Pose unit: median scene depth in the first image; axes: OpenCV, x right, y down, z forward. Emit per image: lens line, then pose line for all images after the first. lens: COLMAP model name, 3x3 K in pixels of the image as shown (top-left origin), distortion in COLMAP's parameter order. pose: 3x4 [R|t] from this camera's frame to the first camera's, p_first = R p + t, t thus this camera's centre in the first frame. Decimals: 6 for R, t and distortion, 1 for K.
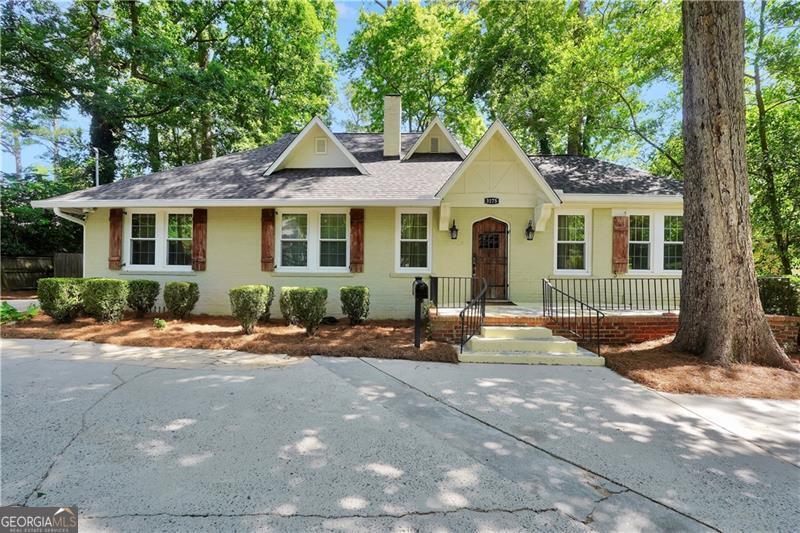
lens RADIAL K [[345.3, 0, 399.8], [0, 345.3, 266.9], [0, 0, 1]] dist [-0.001636, -0.000082]
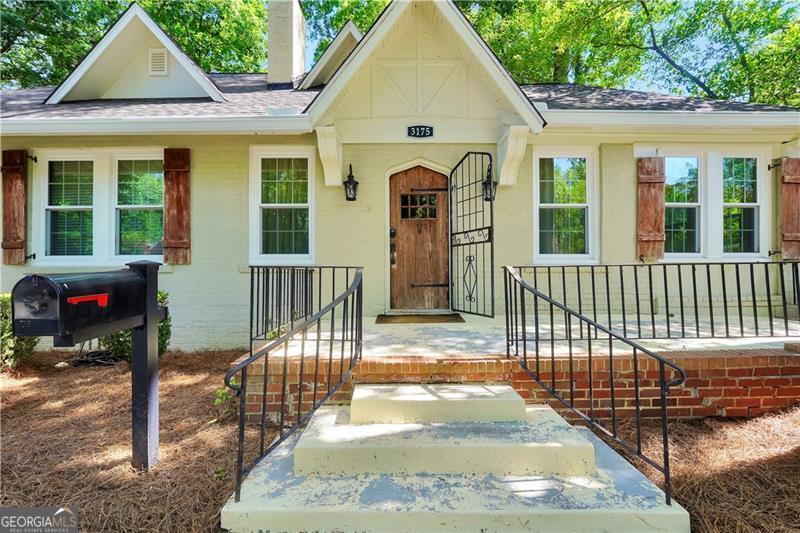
lens RADIAL K [[345.3, 0, 400.2], [0, 345.3, 266.1], [0, 0, 1]] dist [-0.001636, -0.000082]
pose [[0.999223, -0.012850, 0.037250, 0.210022], [0.013191, 0.999873, -0.008922, 0.028310], [-0.037130, 0.009406, 0.999266, 0.451394]]
